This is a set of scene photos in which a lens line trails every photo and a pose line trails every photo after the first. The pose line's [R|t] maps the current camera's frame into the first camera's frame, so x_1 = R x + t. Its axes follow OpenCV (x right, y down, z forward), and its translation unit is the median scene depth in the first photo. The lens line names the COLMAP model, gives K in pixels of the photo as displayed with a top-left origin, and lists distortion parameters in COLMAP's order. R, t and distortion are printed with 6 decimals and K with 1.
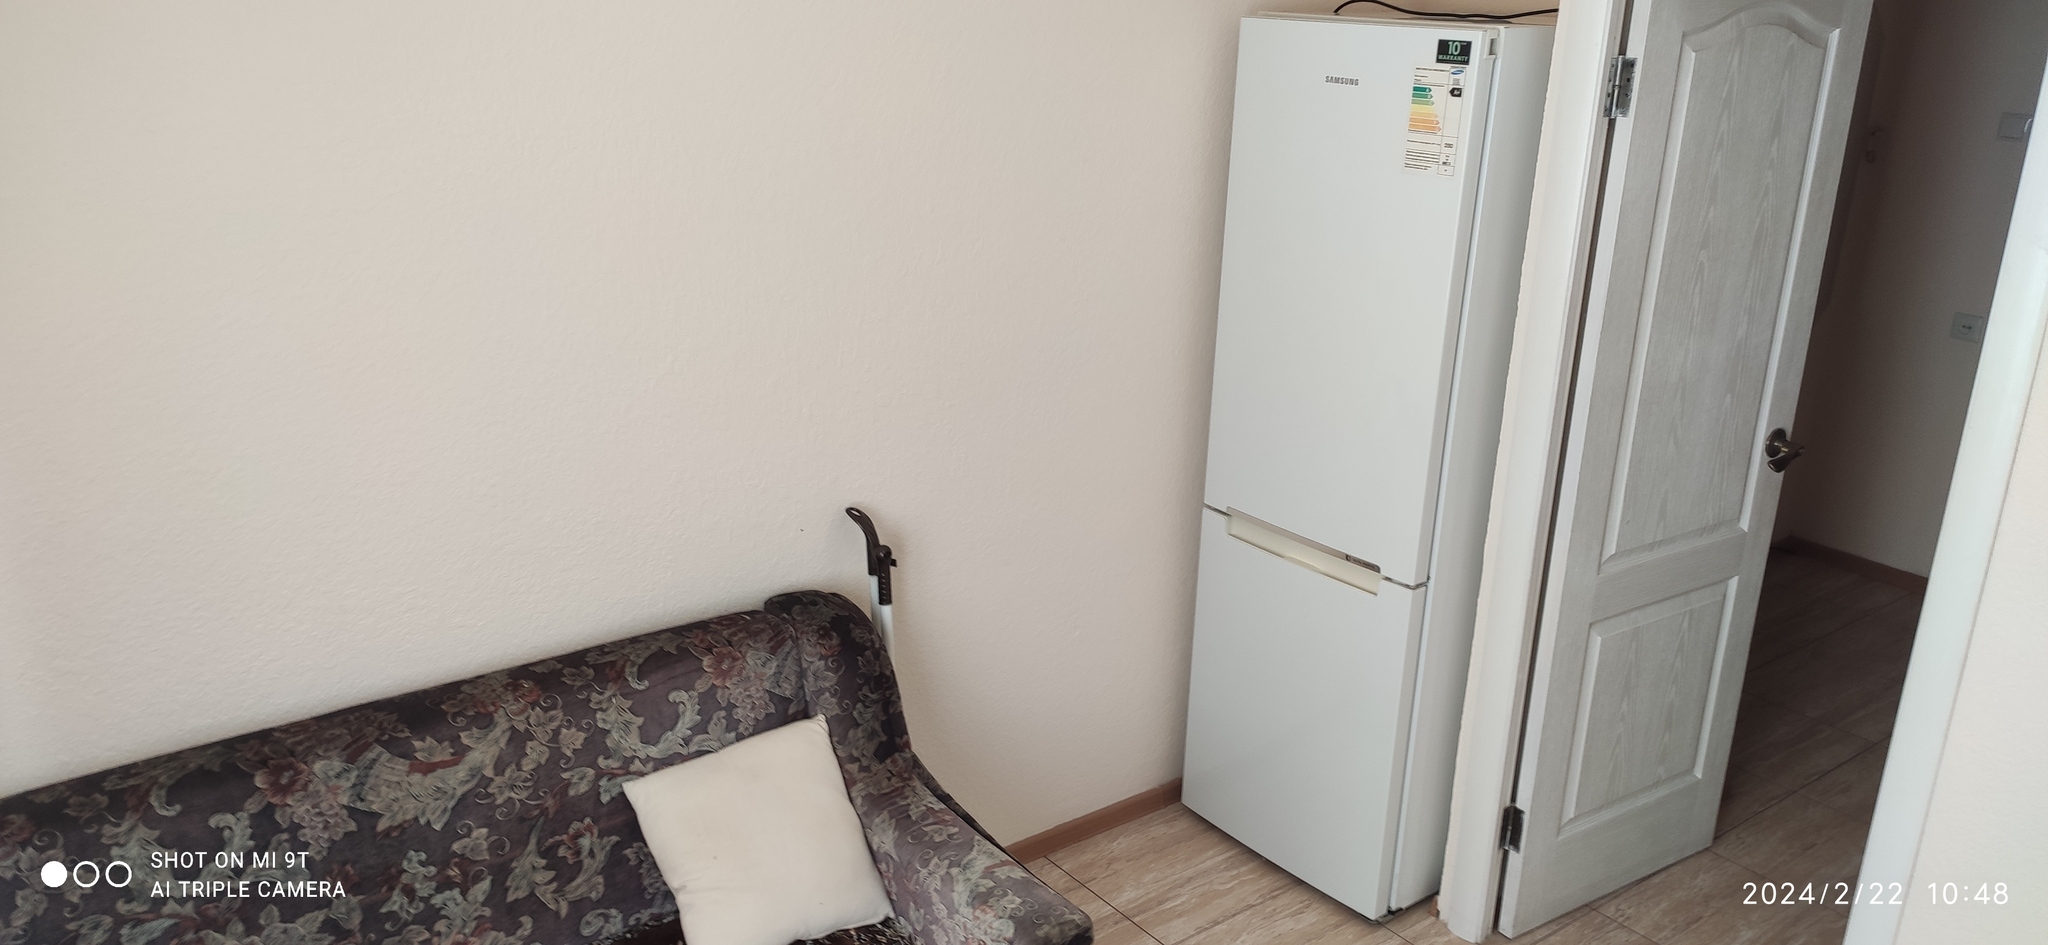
lens RADIAL K [[1543.7, 0, 1043.6], [0, 1543.7, 476.2], [0, 0, 1]] dist [0.075002, -0.119367]
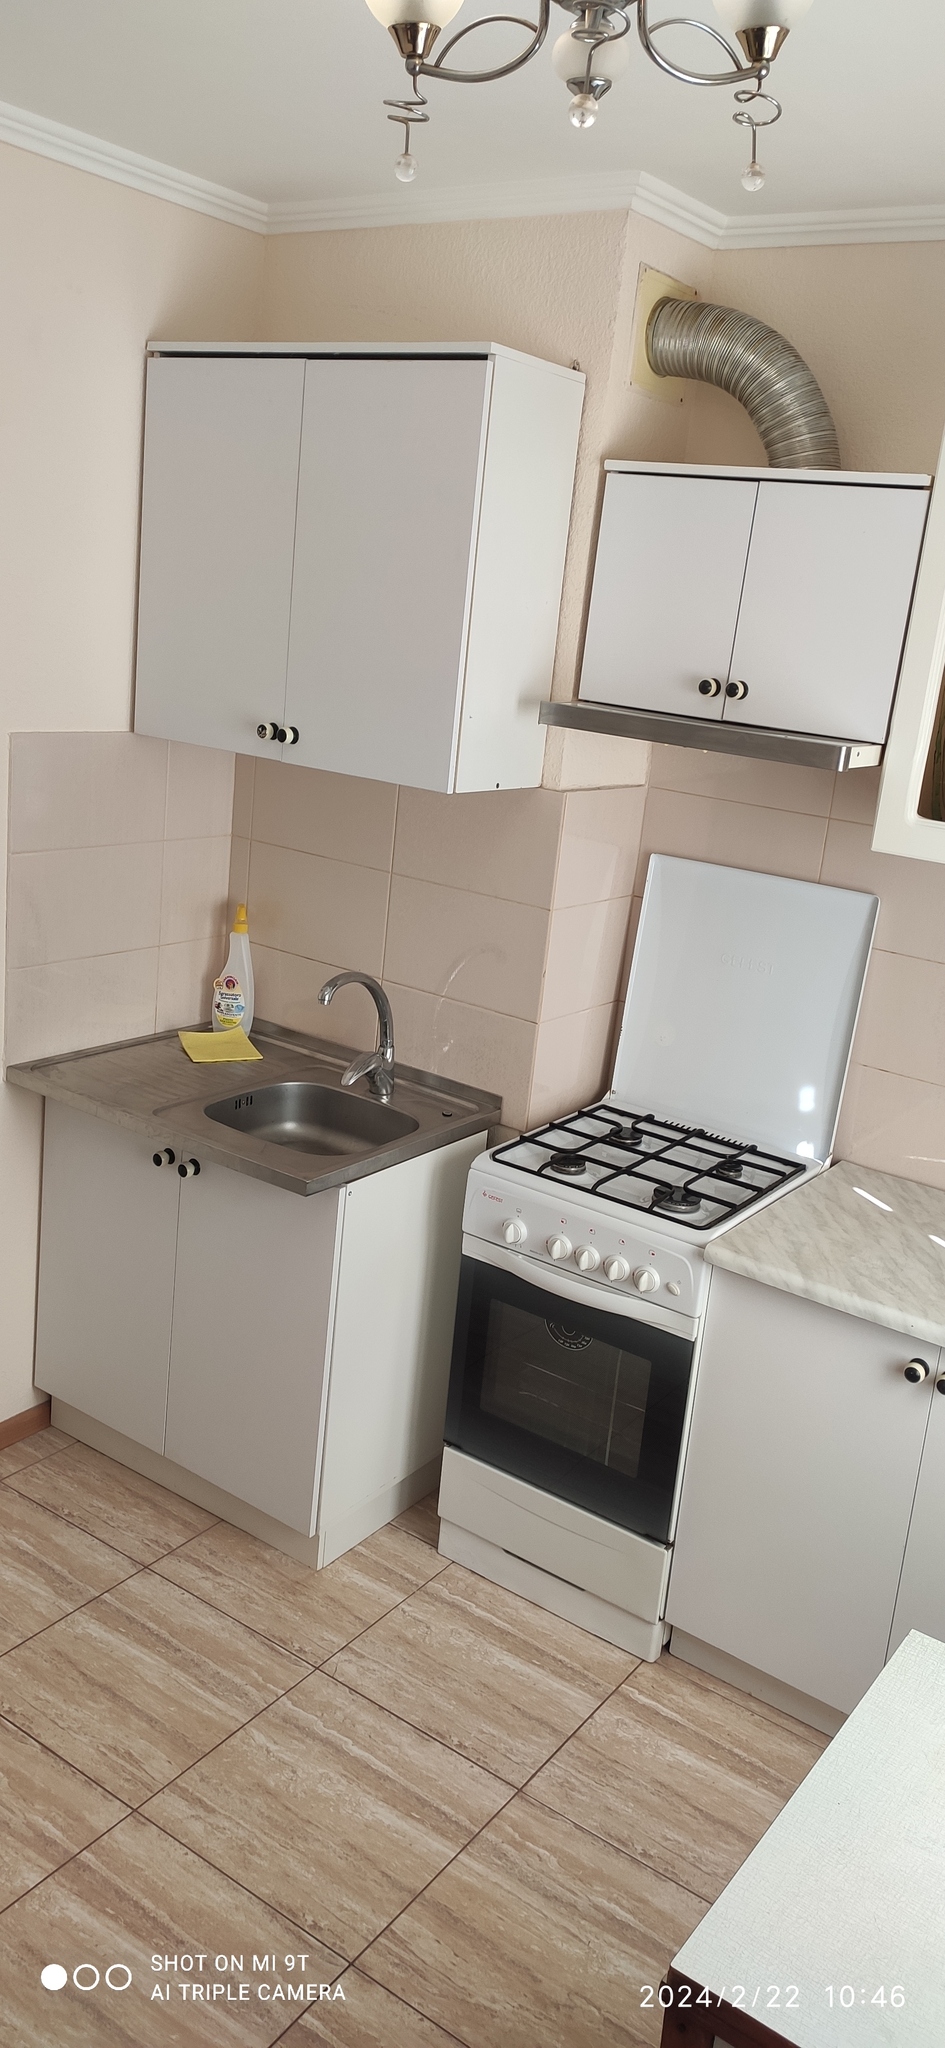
lens RADIAL K [[1543.7, 0, 472.5], [0, 1543.7, 1024.0], [0, 0, 1]] dist [0.075002, -0.119367]
pose [[-0.270685, -0.315820, 0.909388, -0.402330], [0.208640, 0.902955, 0.375688, -0.353307], [-0.939787, 0.291428, -0.178524, 1.055252]]
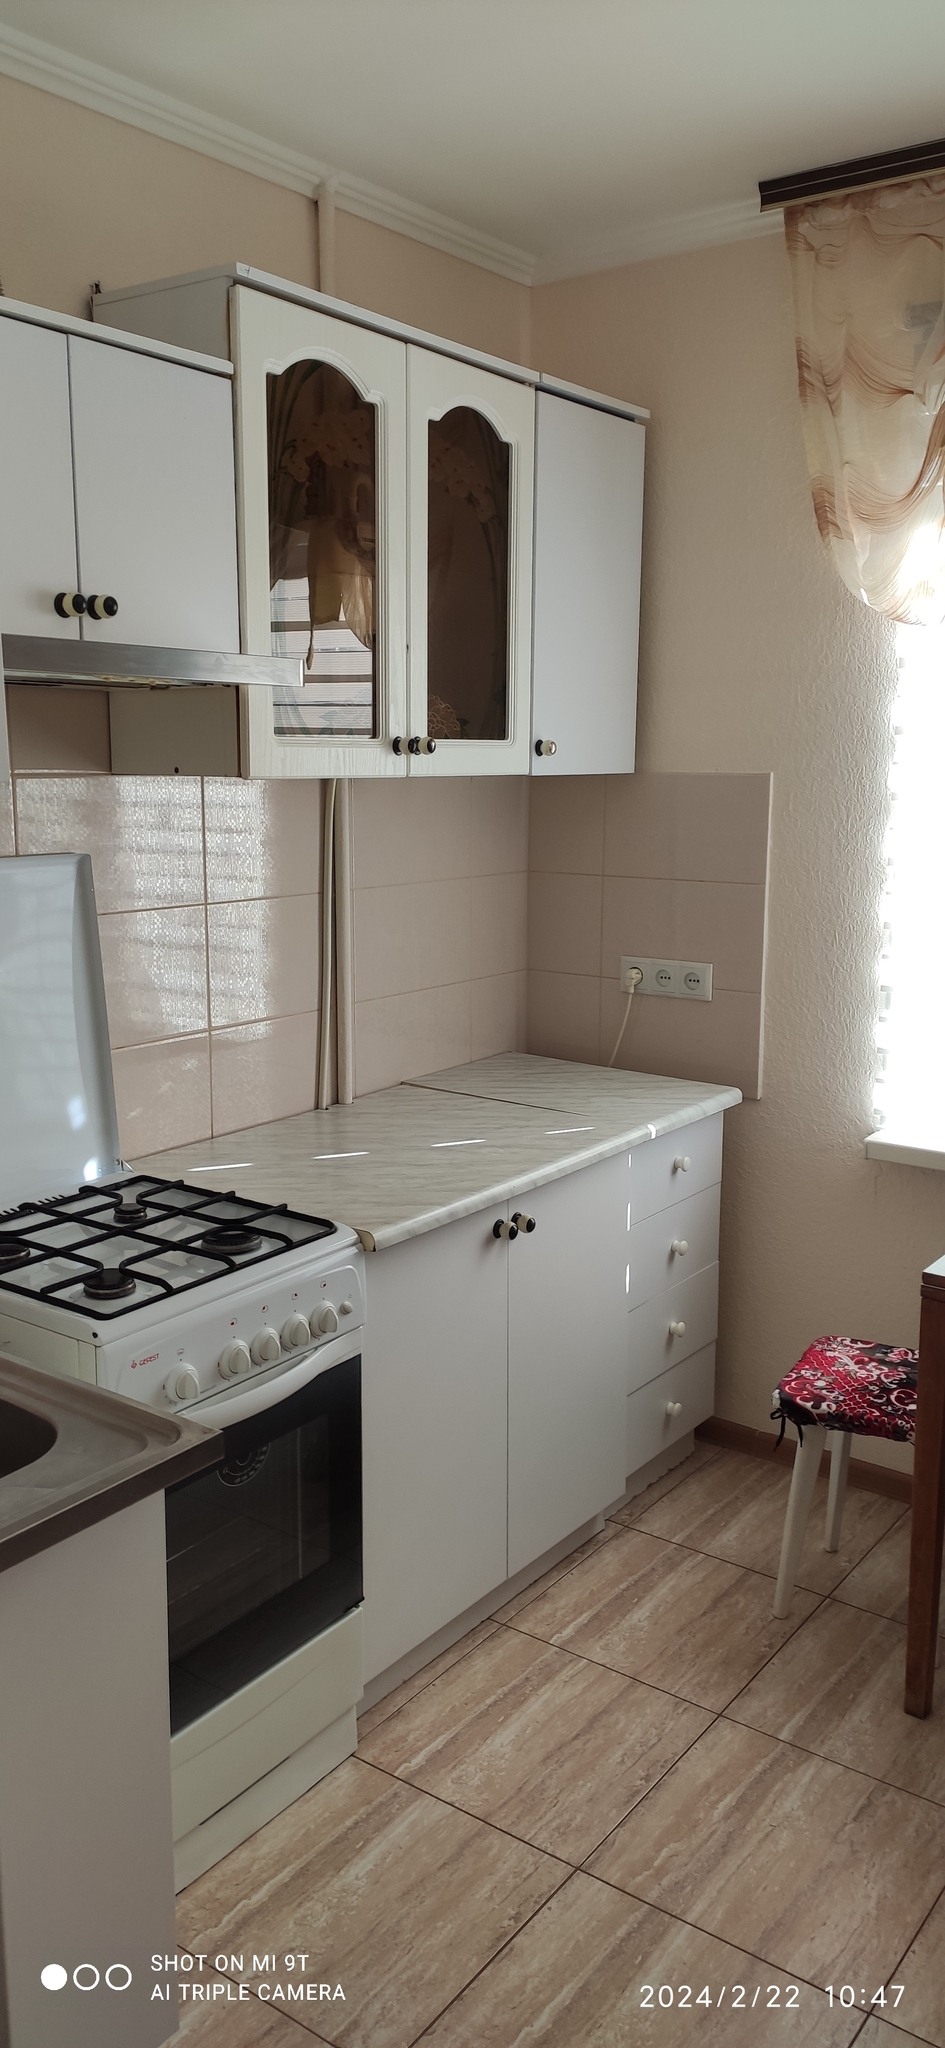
lens RADIAL K [[1543.7, 0, 472.5], [0, 1543.7, 1024.0], [0, 0, 1]] dist [0.075002, -0.119367]
pose [[-0.965148, 0.012441, -0.261409, 0.367239], [-0.114308, 0.878511, 0.463845, -0.339752], [0.235422, 0.477560, -0.846471, 1.380328]]
